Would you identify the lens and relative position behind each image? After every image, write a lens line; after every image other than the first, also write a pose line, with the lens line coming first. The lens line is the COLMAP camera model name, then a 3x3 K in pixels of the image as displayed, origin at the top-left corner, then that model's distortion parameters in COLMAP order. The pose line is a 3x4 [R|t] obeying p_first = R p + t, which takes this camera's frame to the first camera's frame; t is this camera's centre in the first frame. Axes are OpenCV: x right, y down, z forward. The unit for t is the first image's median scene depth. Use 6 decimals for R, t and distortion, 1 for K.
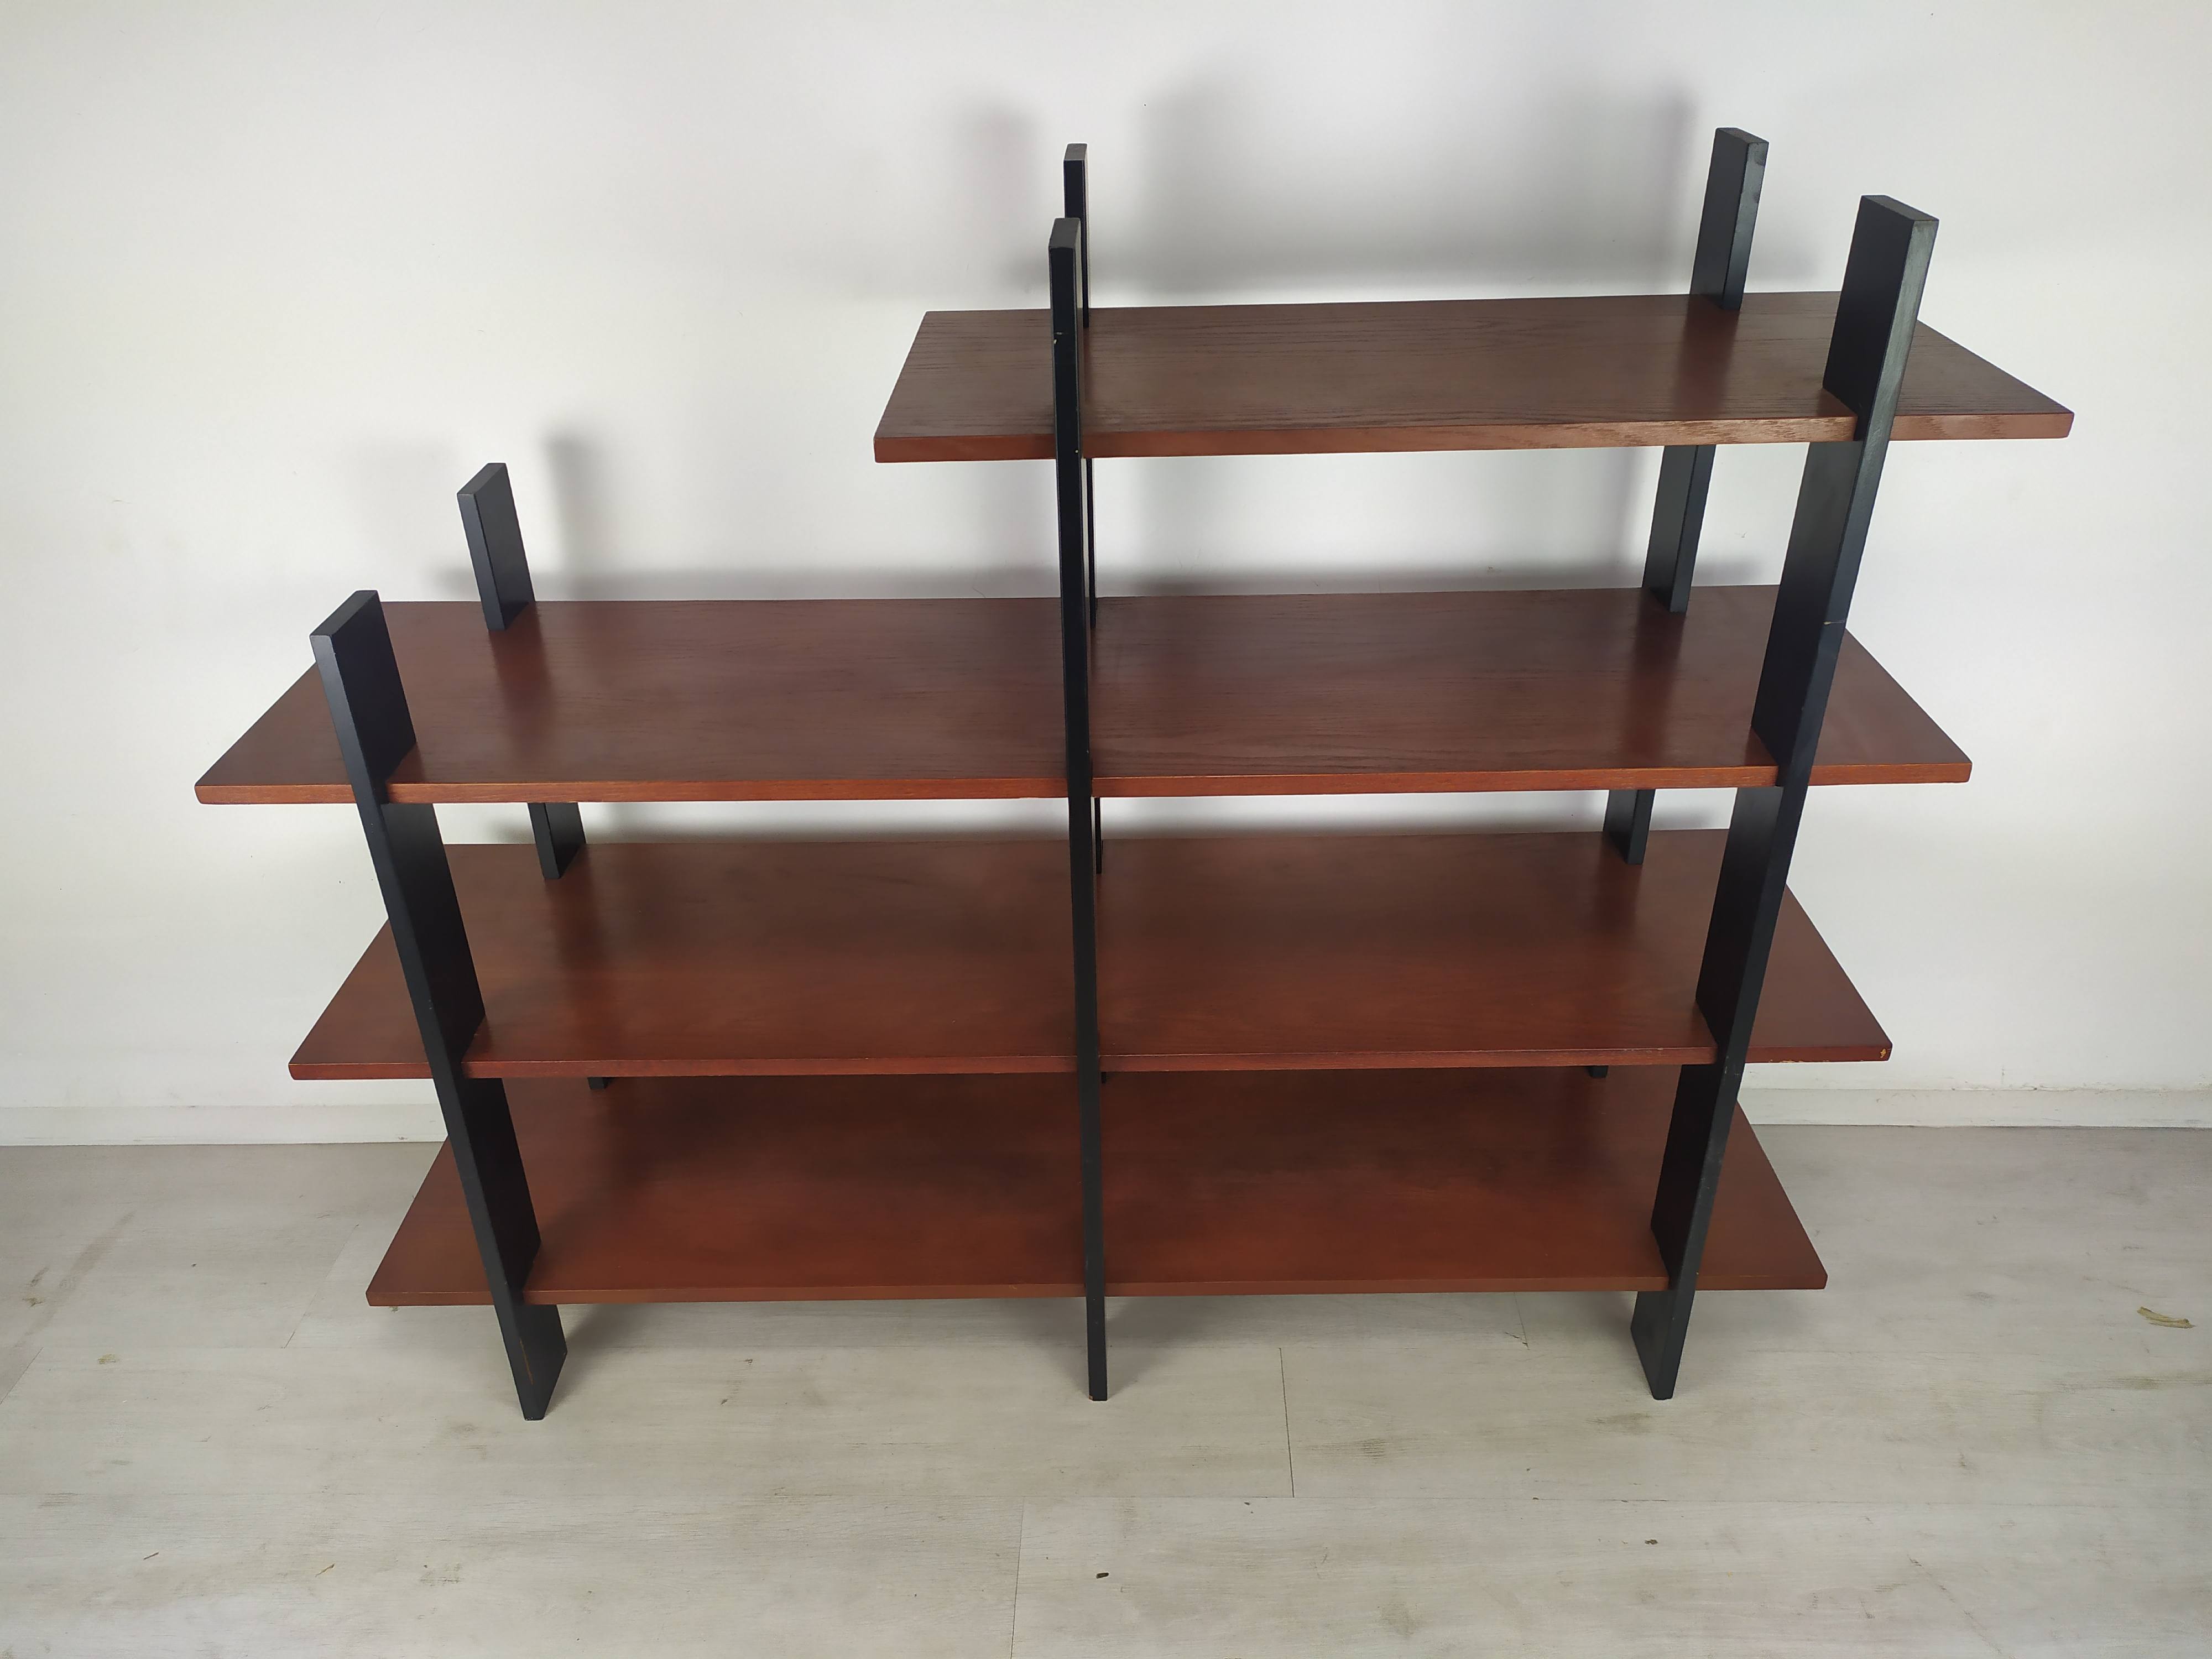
lens RADIAL K [[1707.3, 0, 1107.6], [0, 1707.3, 819.9], [0, 0, 1]] dist [0.026497, -0.015249]
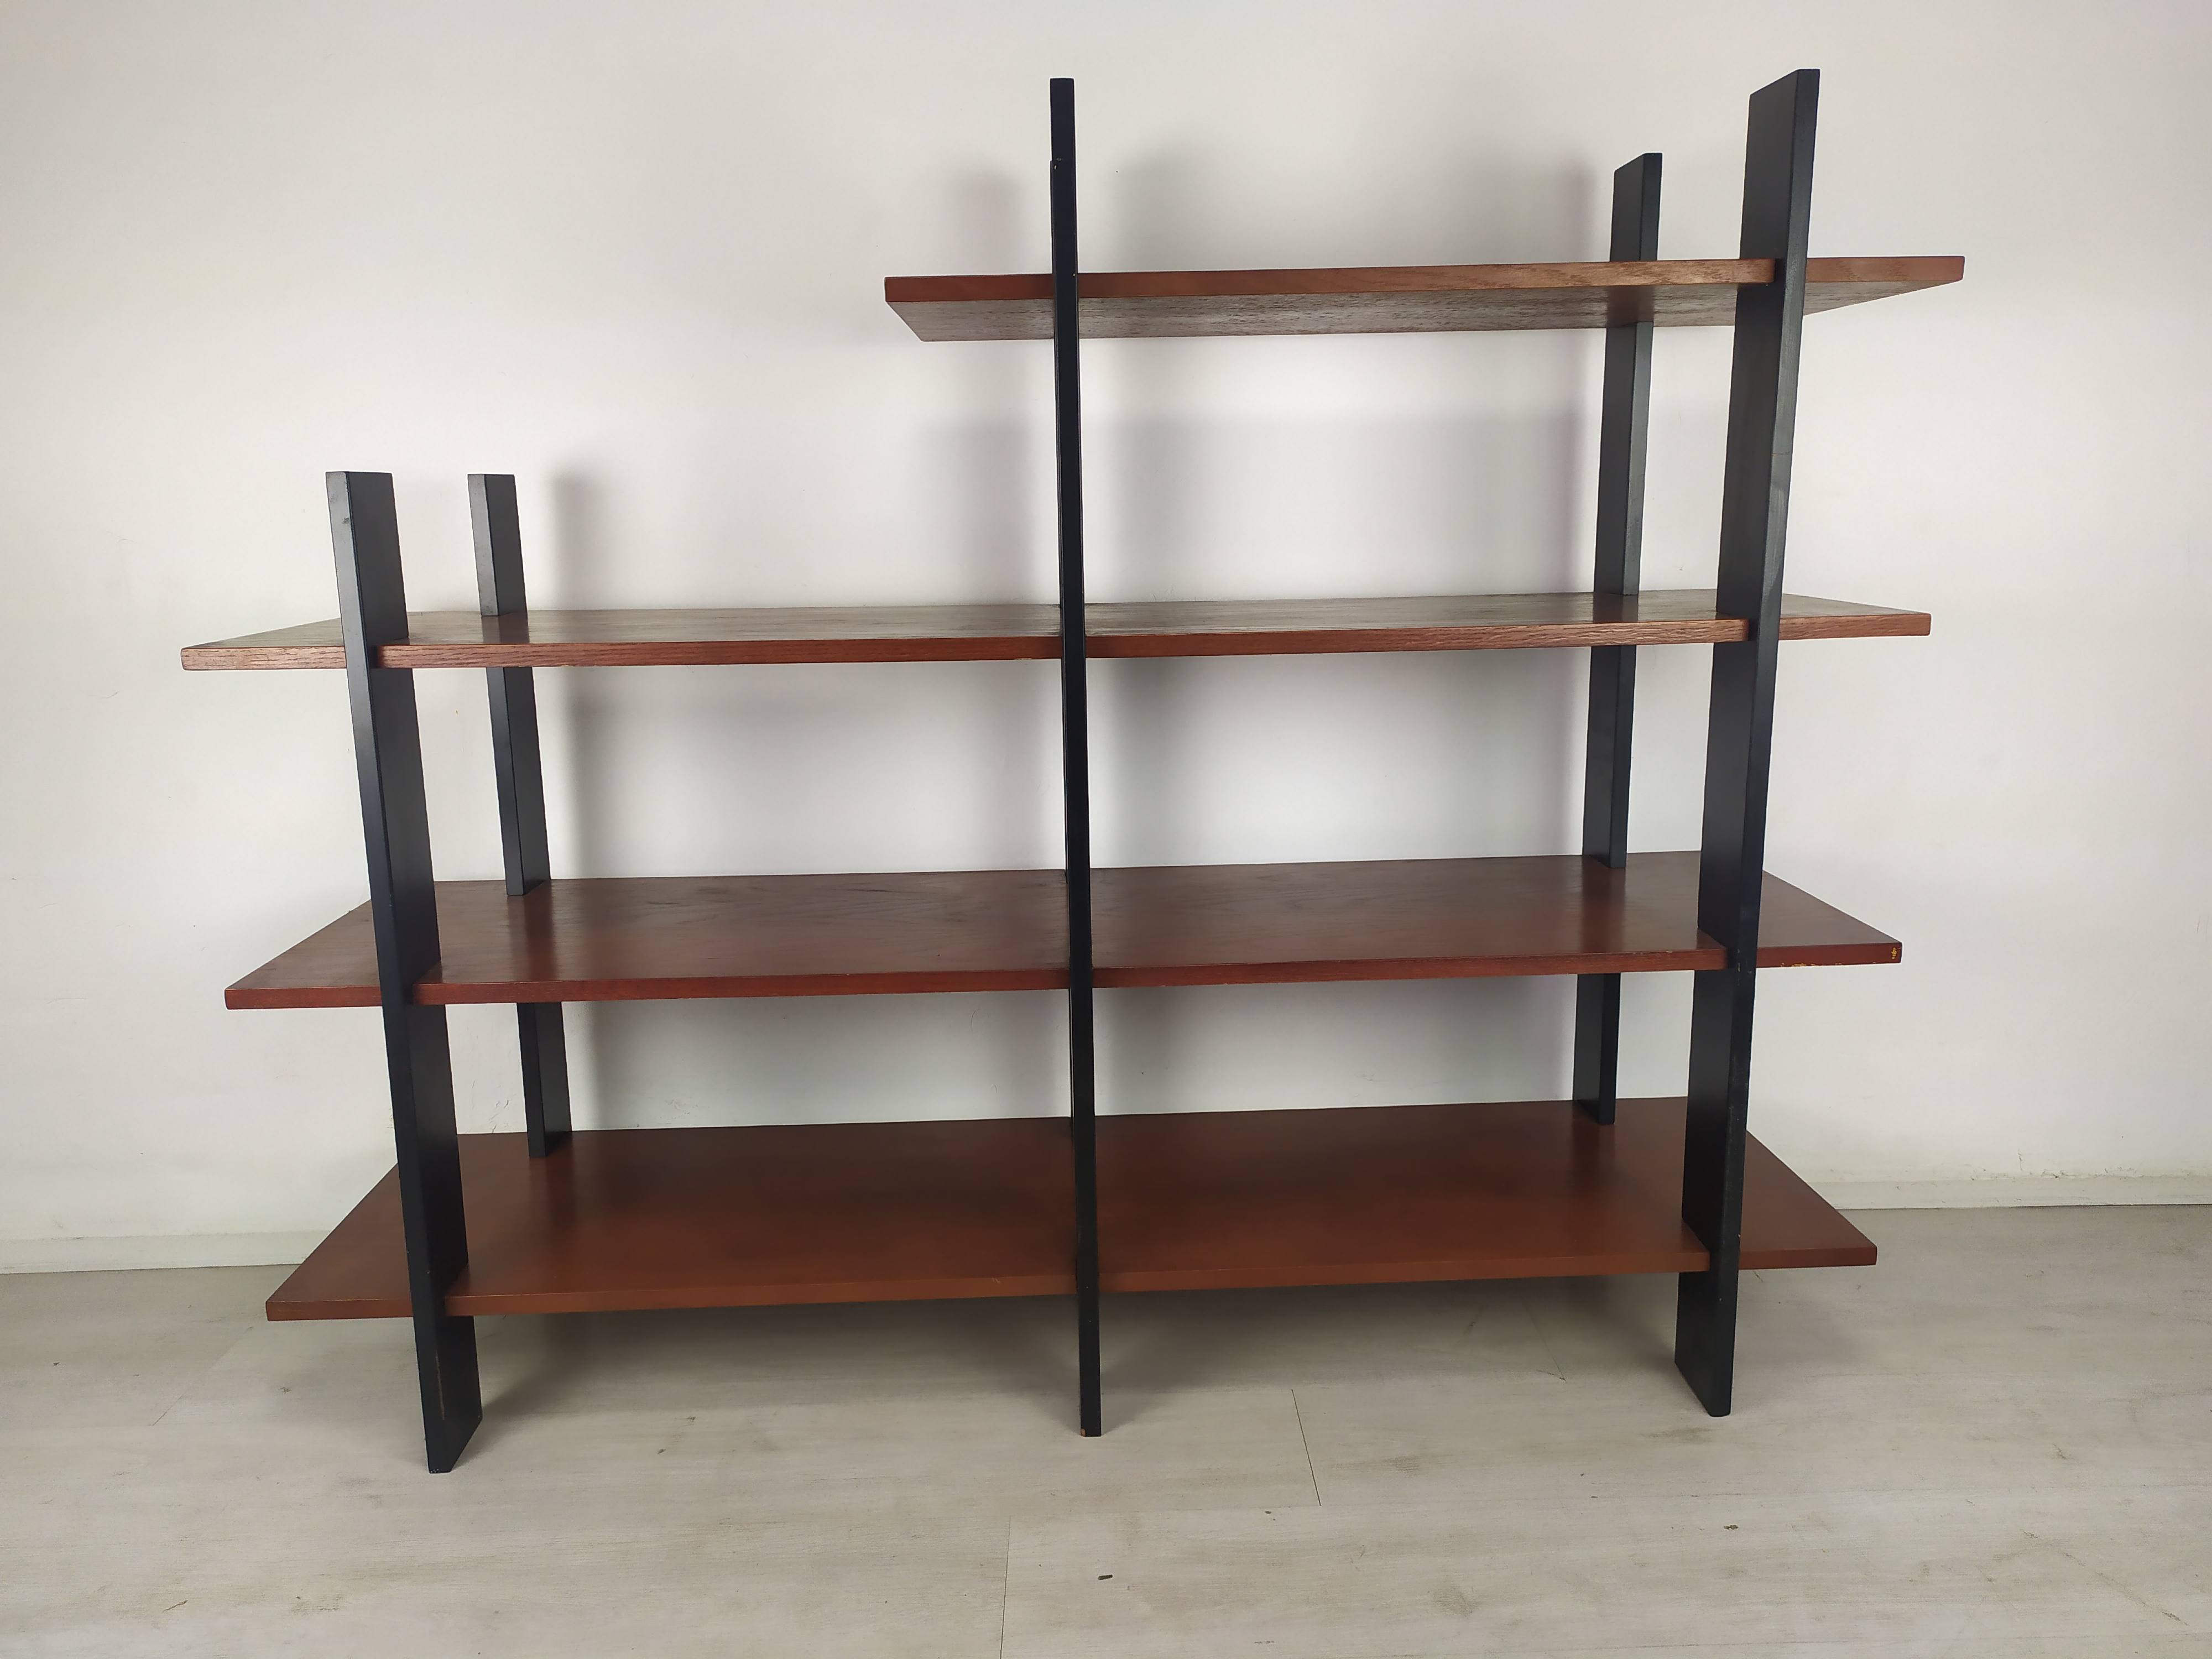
lens RADIAL K [[1707.3, 0, 1109.6], [0, 1707.3, 826.0], [0, 0, 1]] dist [0.026497, -0.015249]
pose [[0.999082, -0.010083, 0.041629, -0.030621], [0.023076, 0.945493, -0.324825, 0.341064], [-0.036084, 0.325487, 0.944858, 0.065638]]
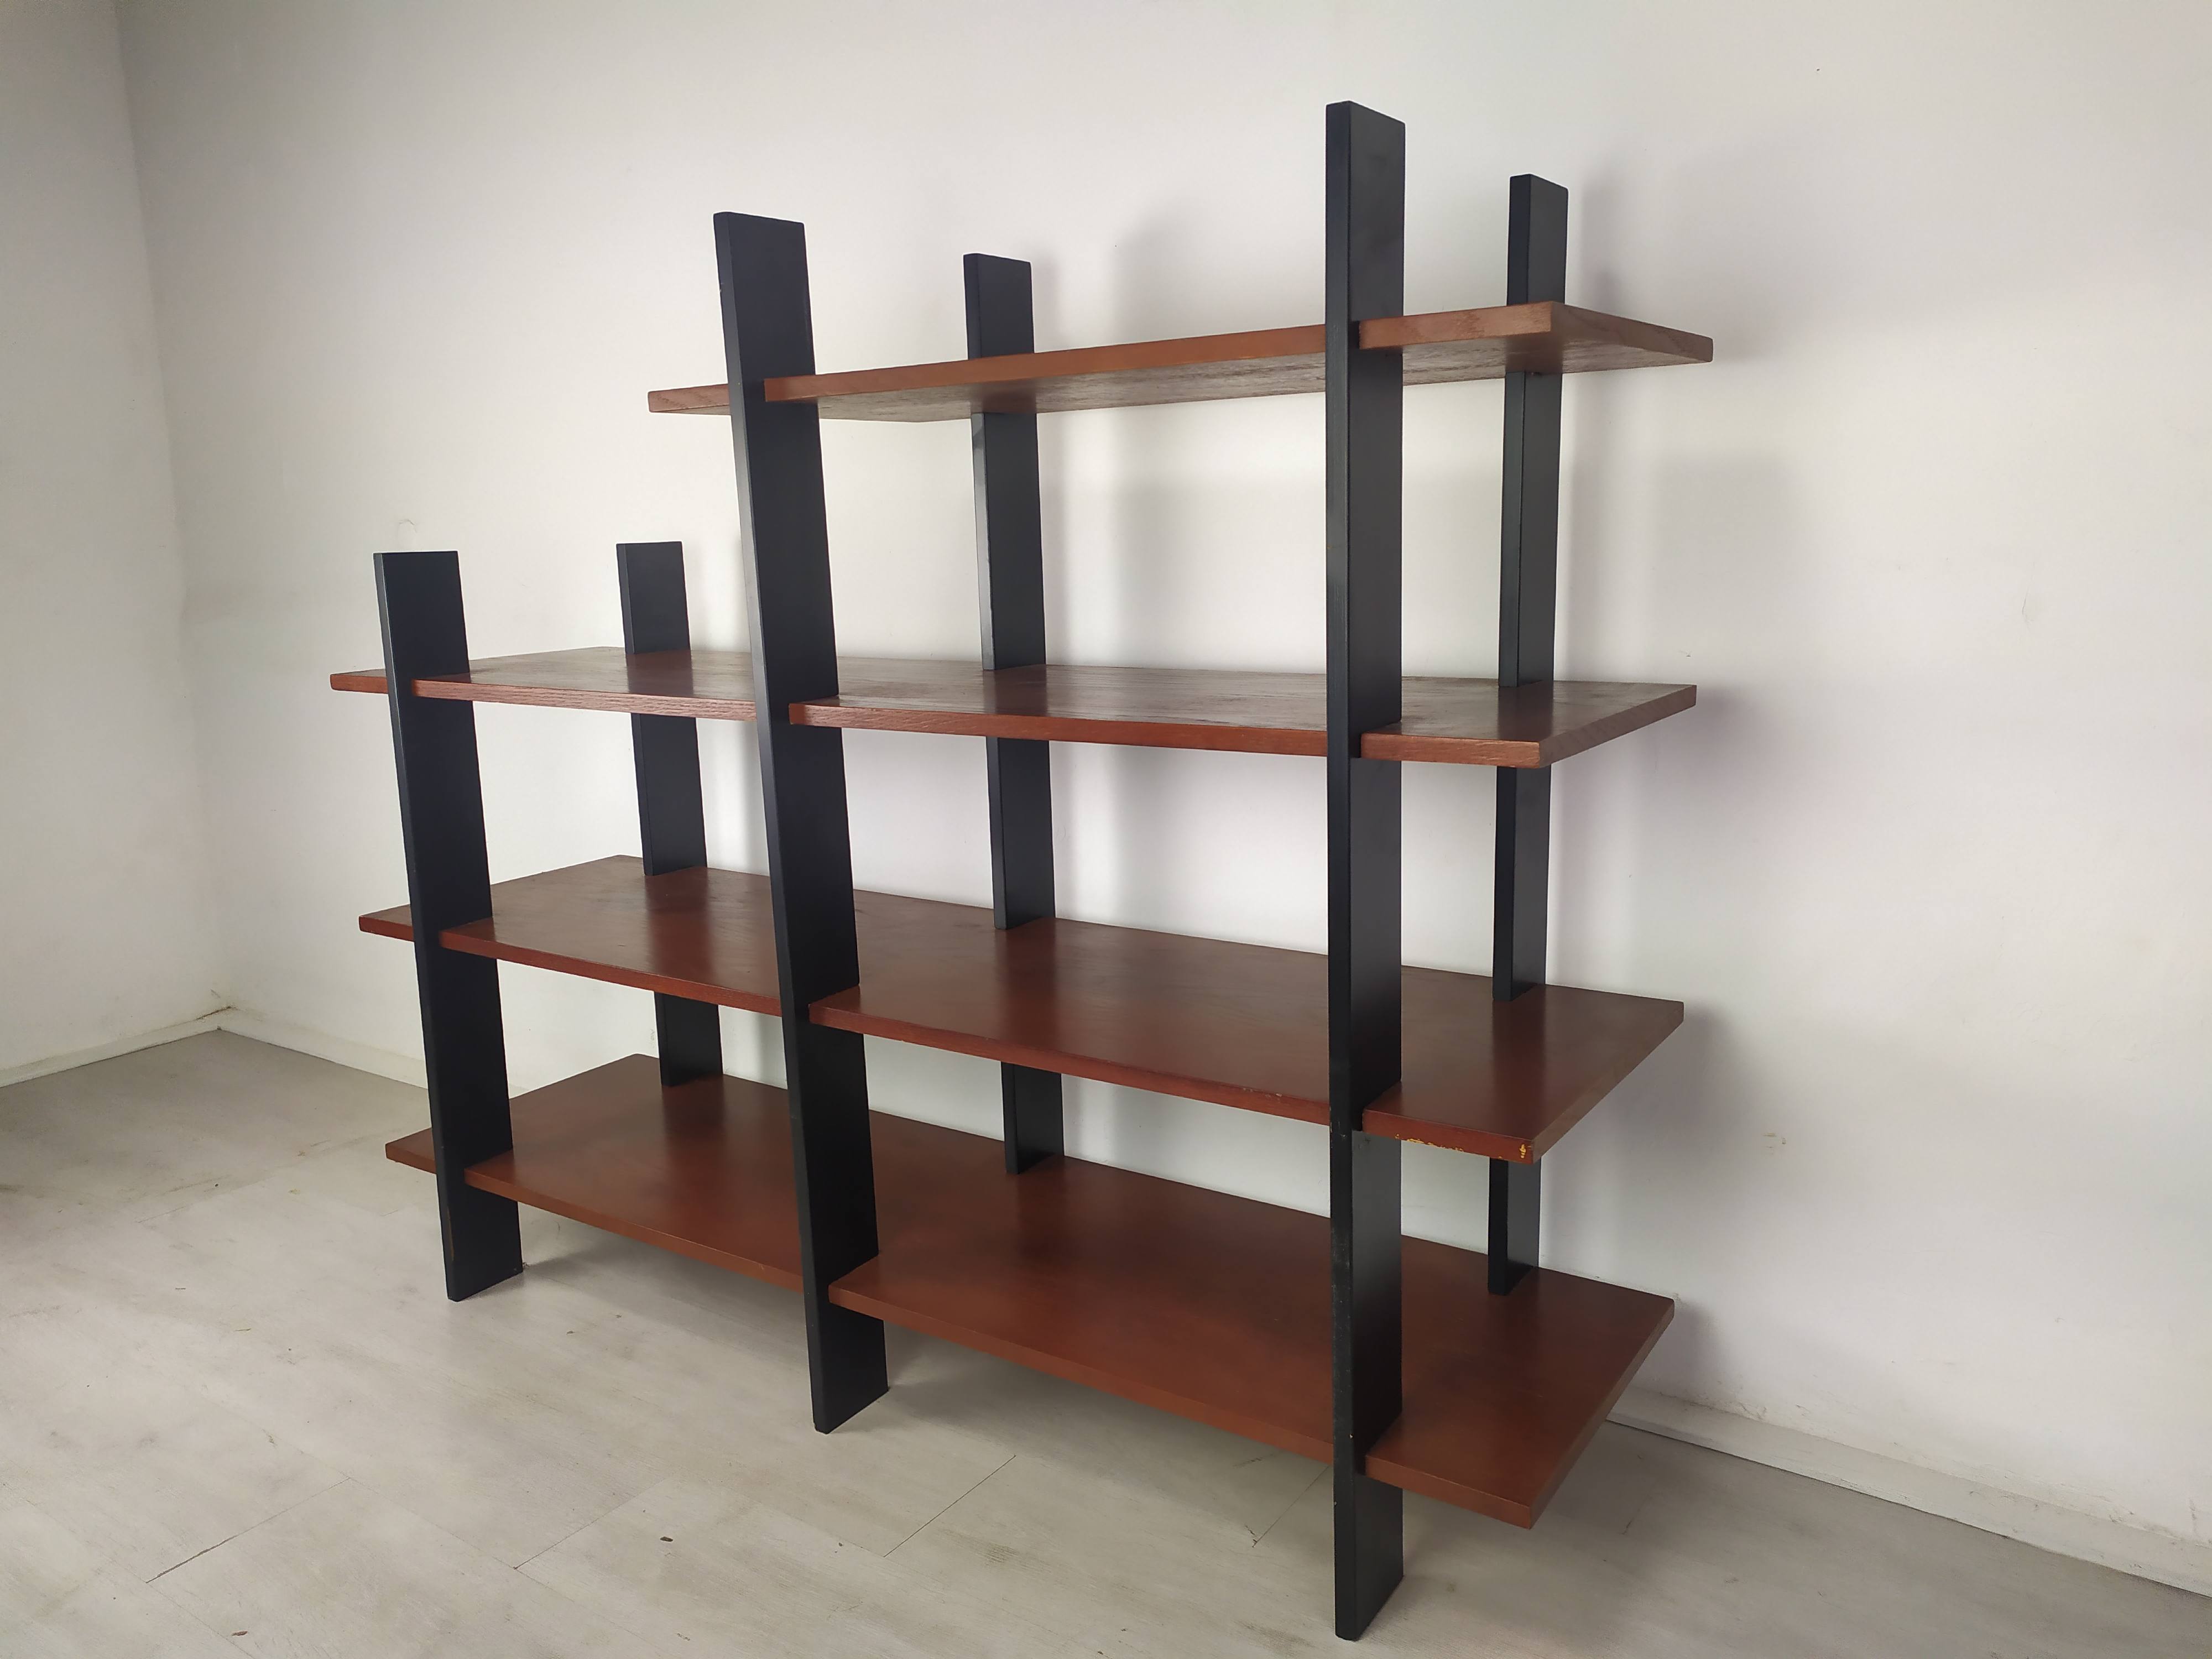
lens RADIAL K [[1707.3, 0, 1108.7], [0, 1707.3, 794.5], [0, 0, 1]] dist [0.026497, -0.015249]
pose [[0.822341, 0.084500, -0.562685, 0.661844], [-0.271574, 0.927292, -0.257639, 0.219529], [0.500003, 0.364678, 0.785498, 0.202747]]
